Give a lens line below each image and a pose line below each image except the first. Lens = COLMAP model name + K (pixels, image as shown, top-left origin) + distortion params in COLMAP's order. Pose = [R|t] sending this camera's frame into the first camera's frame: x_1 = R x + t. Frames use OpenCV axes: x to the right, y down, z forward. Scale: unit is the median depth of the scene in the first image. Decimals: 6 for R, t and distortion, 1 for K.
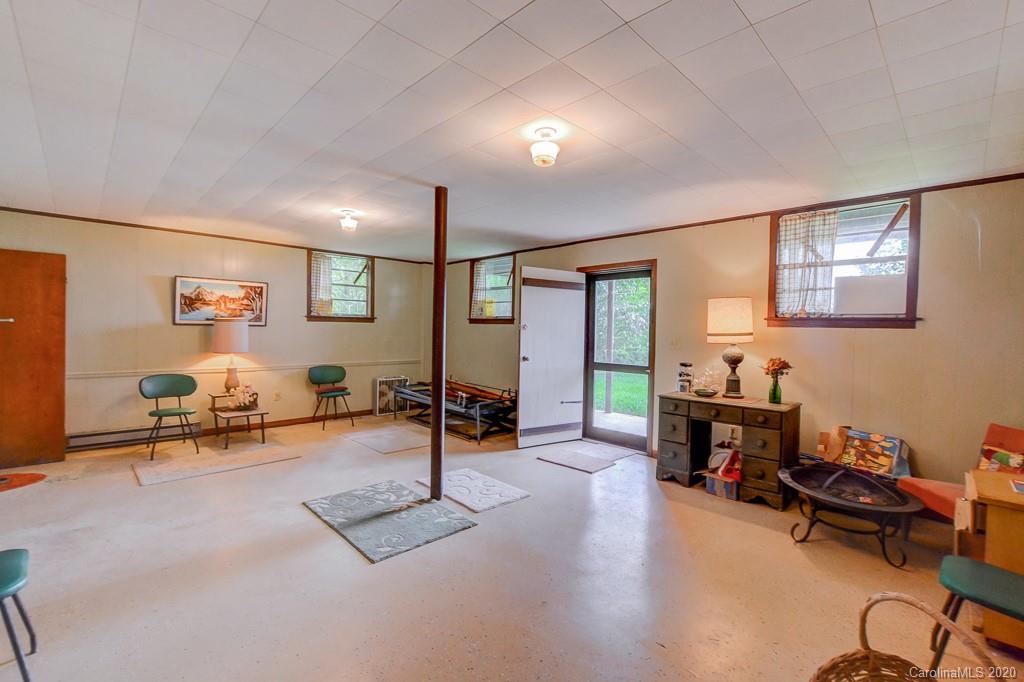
lens RADIAL K [[451.4, 0, 507.6], [0, 451.4, 335.1], [0, 0, 1]] dist [-0.004606, -0.001275]
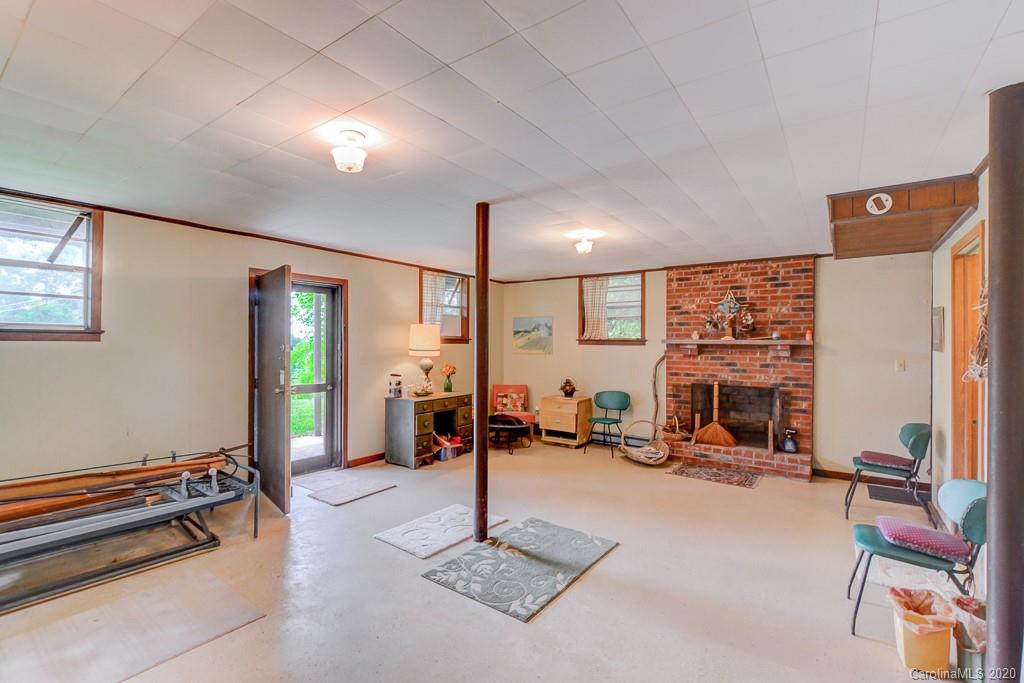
lens RADIAL K [[451.4, 0, 509.5], [0, 451.4, 343.9], [0, 0, 1]] dist [-0.004606, -0.001275]
pose [[-0.161980, -0.012319, 0.986717, -1.009494], [0.016842, 0.999742, 0.015247, -0.037764], [-0.986650, 0.019088, -0.161731, 1.041215]]
